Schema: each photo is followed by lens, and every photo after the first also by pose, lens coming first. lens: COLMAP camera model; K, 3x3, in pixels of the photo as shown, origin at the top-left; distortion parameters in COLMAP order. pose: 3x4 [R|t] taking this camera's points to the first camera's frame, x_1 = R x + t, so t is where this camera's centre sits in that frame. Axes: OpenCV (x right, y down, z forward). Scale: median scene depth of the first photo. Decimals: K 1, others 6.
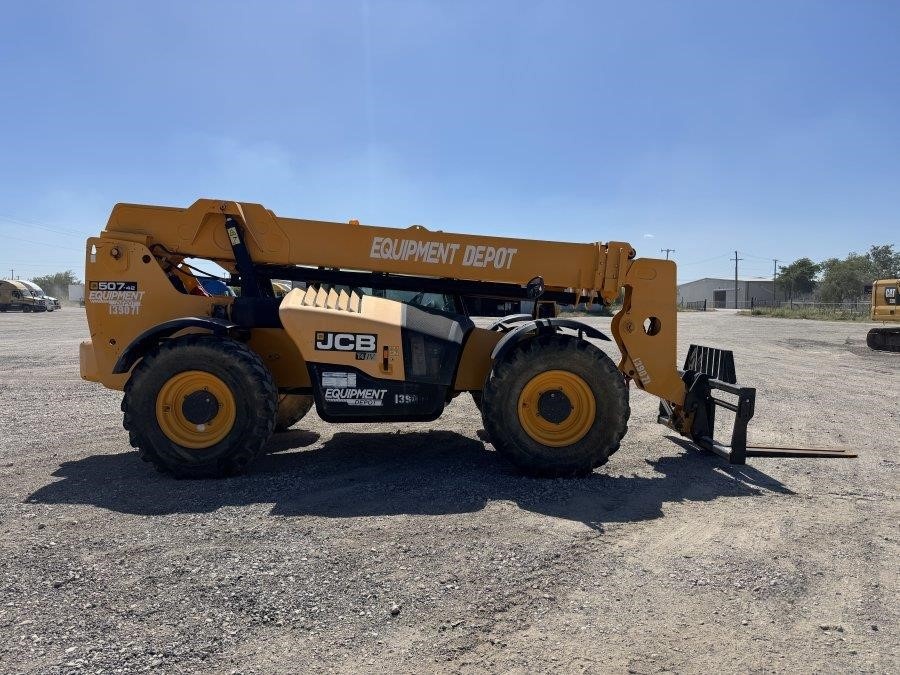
lens RADIAL K [[630.0, 0, 442.4], [0, 630.0, 329.8], [0, 0, 1]] dist [0.094523, -0.144265]
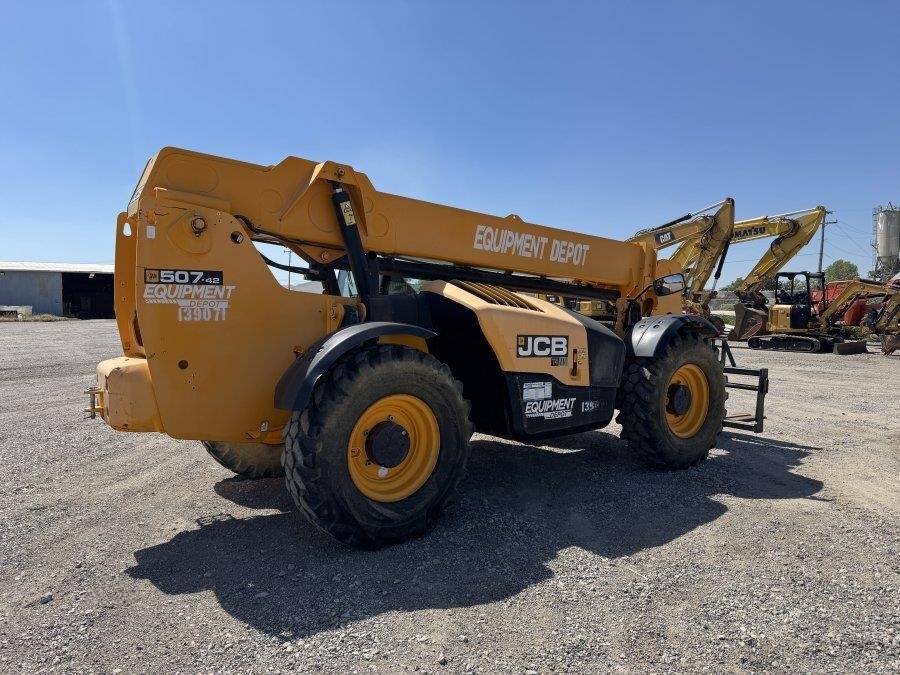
lens RADIAL K [[631.1, 0, 449.5], [0, 631.1, 323.5], [0, 0, 1]] dist [0.054814, -0.078497]
pose [[0.818168, -0.025883, 0.574396, -0.745321], [0.030367, 0.999537, 0.001786, -0.016888], [-0.574176, 0.015981, 0.818576, 0.367580]]
